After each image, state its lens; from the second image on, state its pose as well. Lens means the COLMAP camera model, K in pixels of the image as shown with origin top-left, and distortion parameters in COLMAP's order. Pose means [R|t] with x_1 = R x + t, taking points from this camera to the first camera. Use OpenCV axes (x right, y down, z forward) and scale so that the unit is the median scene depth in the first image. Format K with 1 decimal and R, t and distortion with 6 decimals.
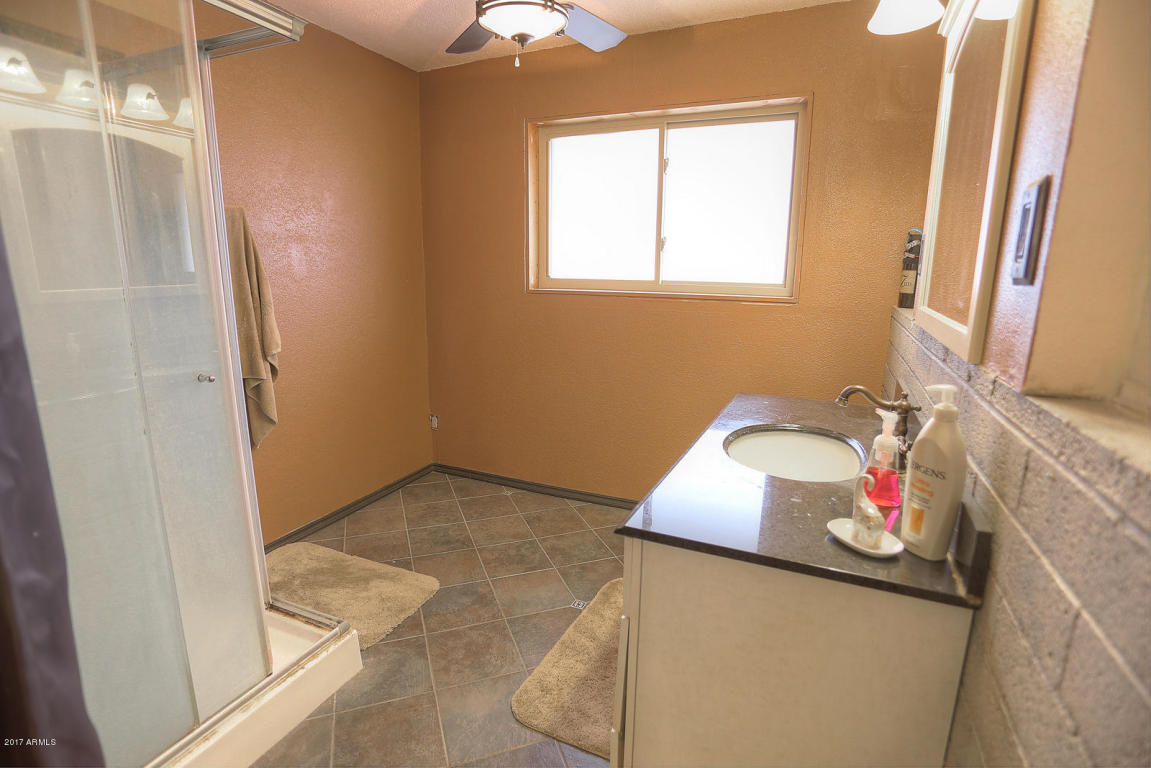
lens RADIAL K [[562.4, 0, 575.5], [0, 562.4, 384.0], [0, 0, 1]] dist [-0.068910, 0.030002]
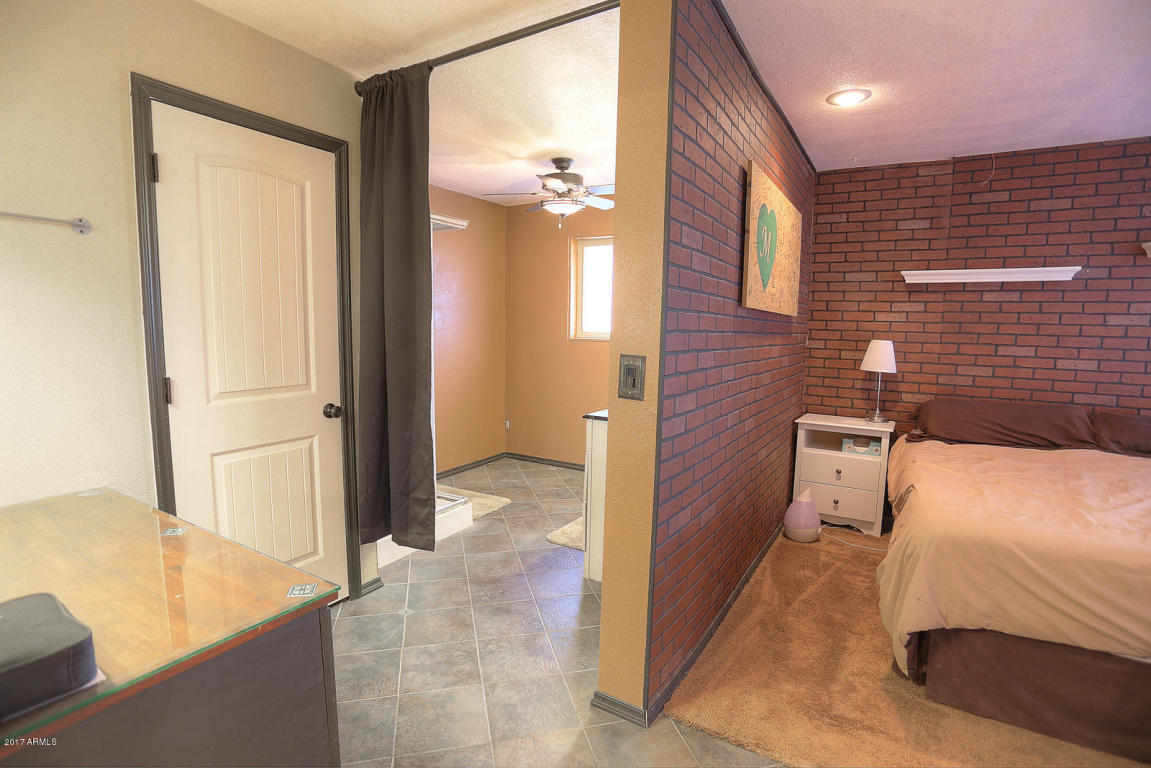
lens RADIAL K [[562.4, 0, 575.5], [0, 562.4, 384.0], [0, 0, 1]] dist [-0.068910, 0.030002]
pose [[0.994343, 0.016045, -0.104997, 0.120272], [-0.026562, 0.994679, -0.099545, 0.140464], [0.102841, 0.101770, 0.989478, -0.667758]]
